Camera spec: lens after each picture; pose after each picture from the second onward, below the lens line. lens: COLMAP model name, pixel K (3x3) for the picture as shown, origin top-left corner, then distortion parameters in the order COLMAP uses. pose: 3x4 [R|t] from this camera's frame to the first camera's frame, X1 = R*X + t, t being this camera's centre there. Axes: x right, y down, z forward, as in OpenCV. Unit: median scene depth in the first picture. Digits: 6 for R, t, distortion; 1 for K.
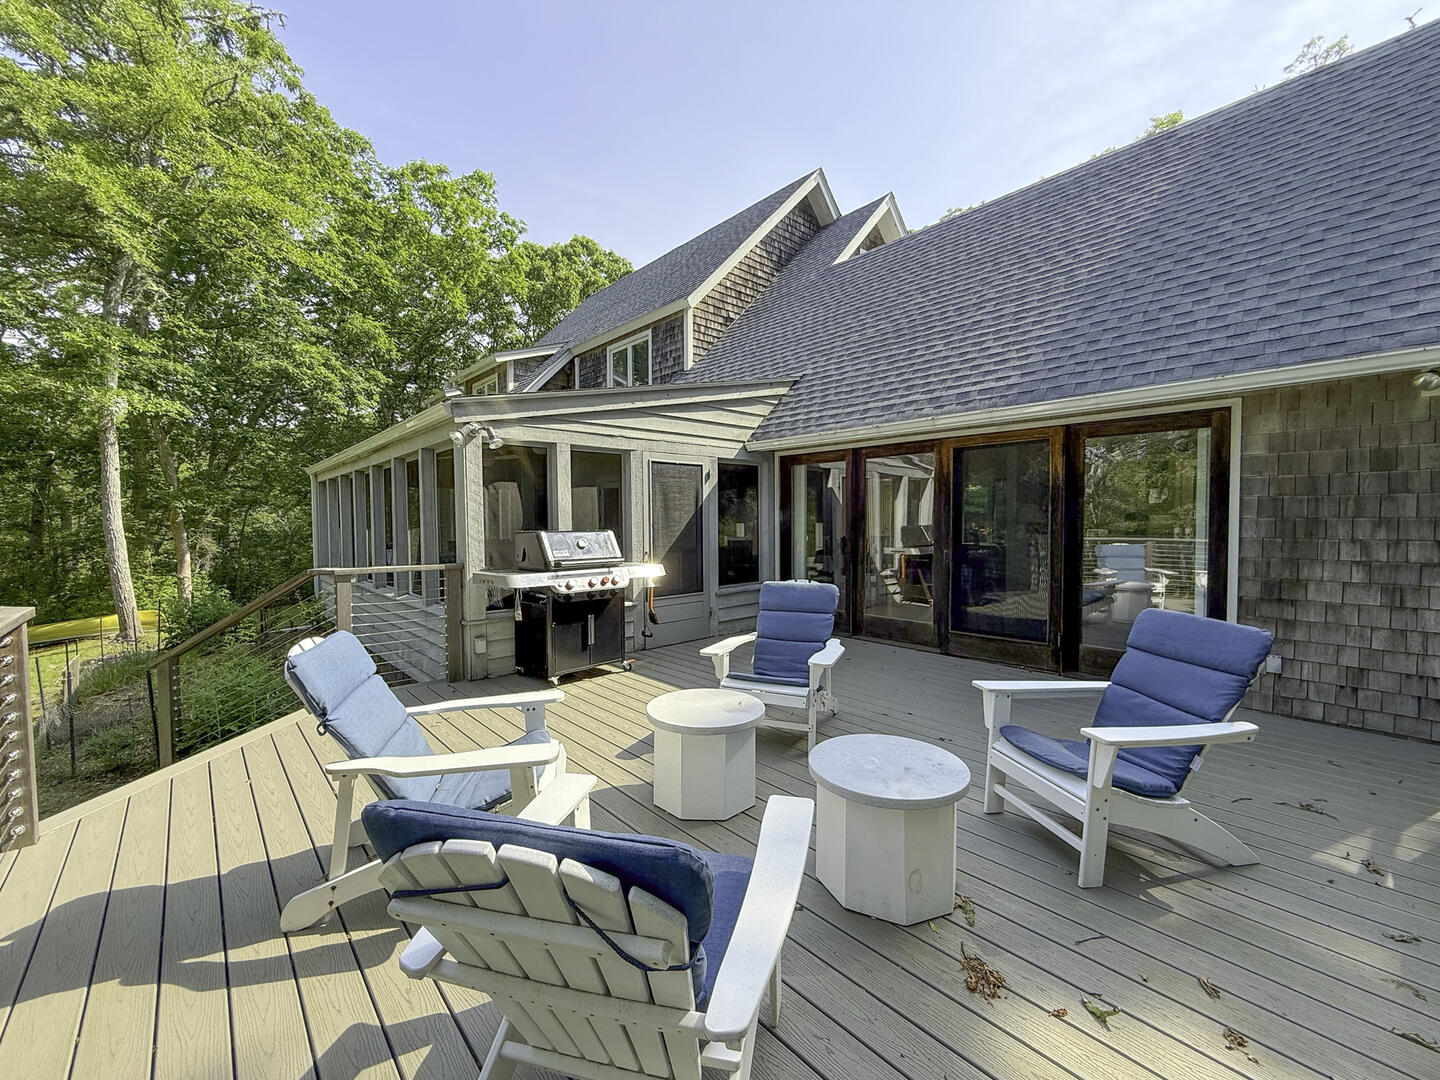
lens RADIAL K [[582.6, 0, 720.0], [0, 582.6, 540.0], [0, 0, 1]] dist [0.000541, 0.000134]
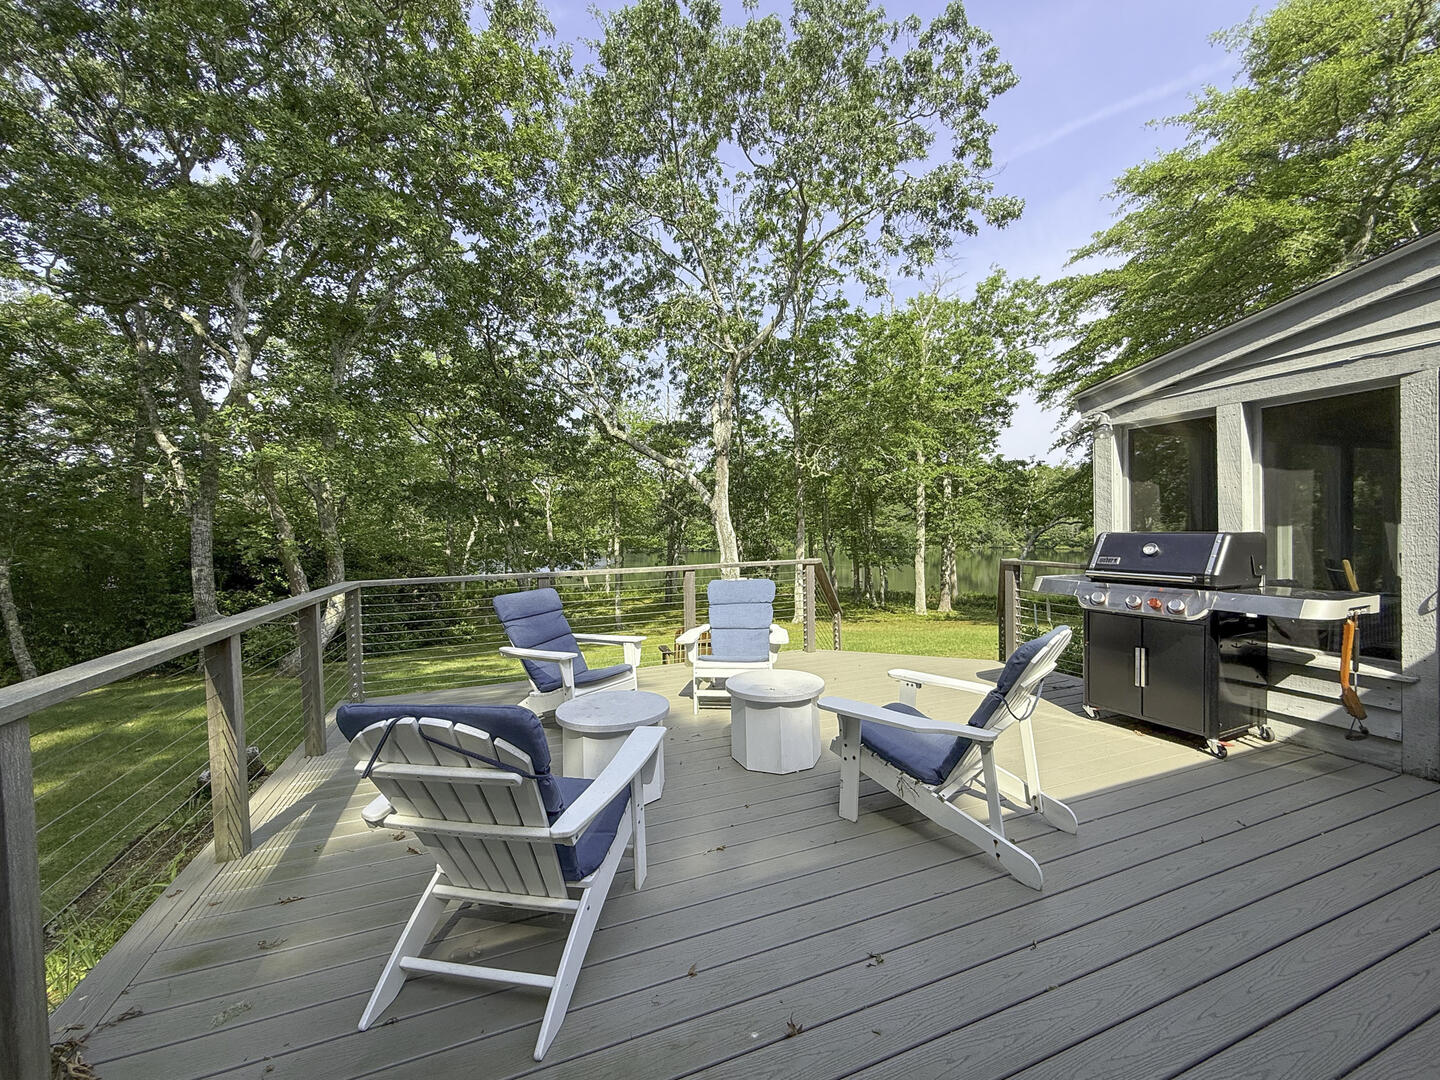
lens RADIAL K [[582.6, 0, 720.0], [0, 582.6, 540.0], [0, 0, 1]] dist [0.000541, 0.000134]
pose [[-0.355548, 0.034797, -0.934010, 0.617808], [-0.006428, 0.999192, 0.039673, -0.032101], [0.934636, 0.020109, -0.355037, 0.722476]]
